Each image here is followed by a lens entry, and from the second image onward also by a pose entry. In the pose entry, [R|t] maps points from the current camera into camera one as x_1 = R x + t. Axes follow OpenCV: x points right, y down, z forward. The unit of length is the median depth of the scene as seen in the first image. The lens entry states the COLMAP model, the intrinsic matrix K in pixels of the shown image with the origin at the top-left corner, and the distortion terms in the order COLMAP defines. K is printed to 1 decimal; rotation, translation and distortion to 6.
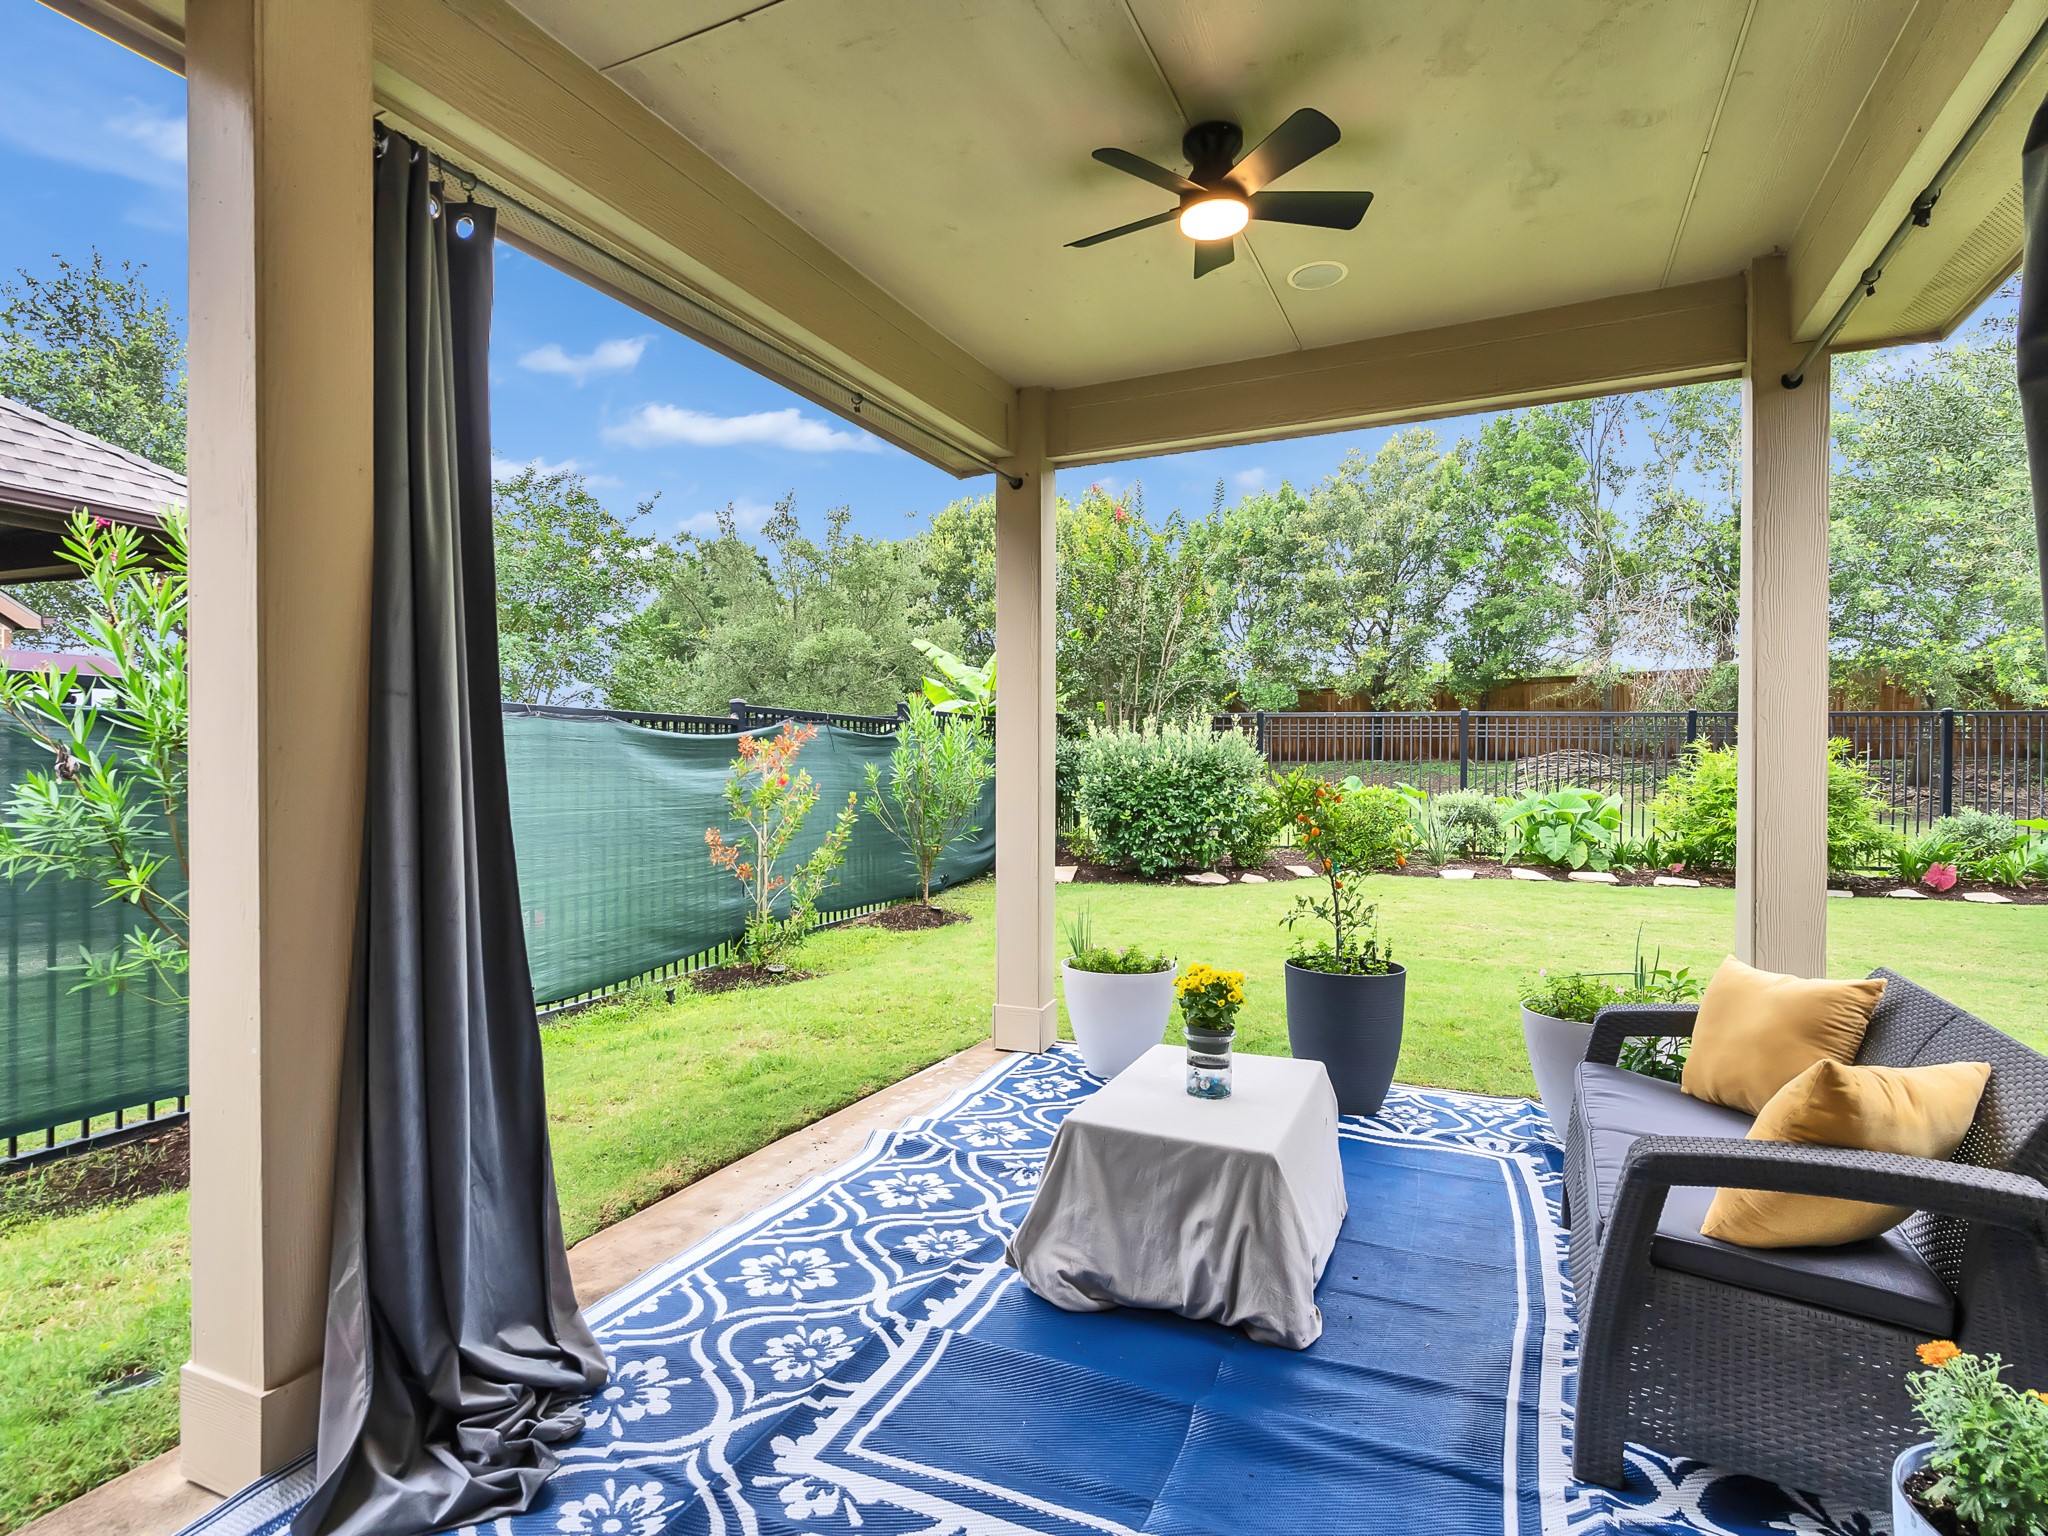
lens RADIAL K [[1046.5, 0, 1008.2], [0, 1046.5, 765.9], [0, 0, 1]] dist [-0.004447, 0.001491]
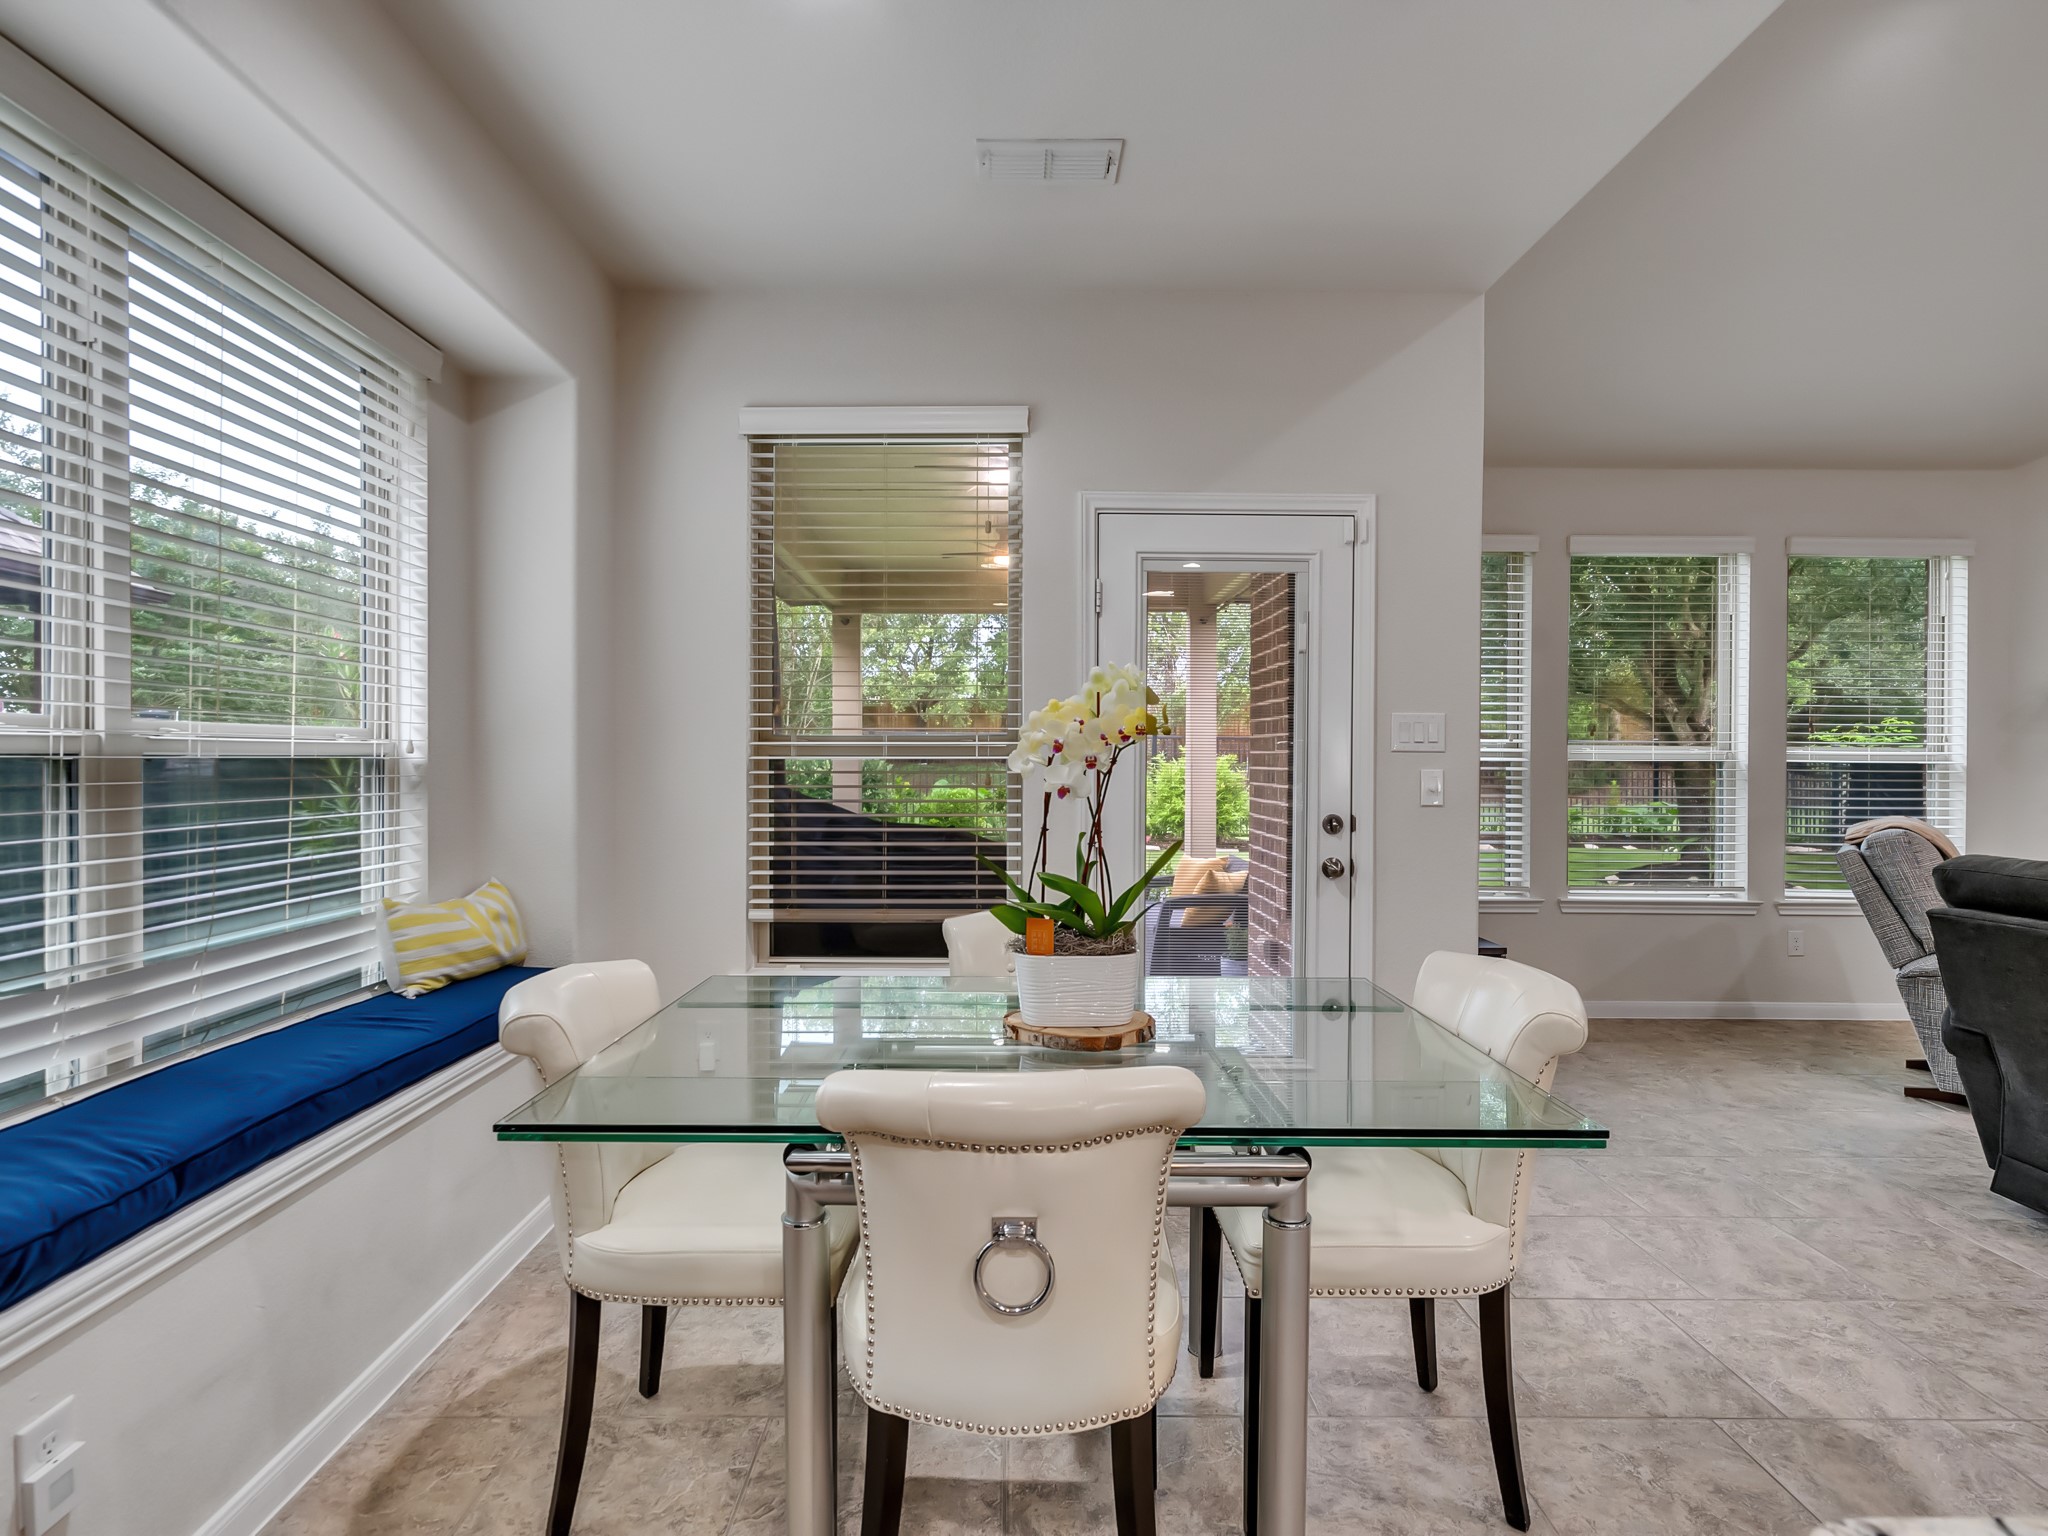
lens RADIAL K [[1046.5, 0, 1008.2], [0, 1046.5, 765.9], [0, 0, 1]] dist [-0.004447, 0.001491]
pose [[0.899731, -0.003818, 0.436428, -0.218640], [0.003489, 0.999993, 0.001554, -0.011360], [-0.436430, 0.000125, 0.899738, -0.299988]]
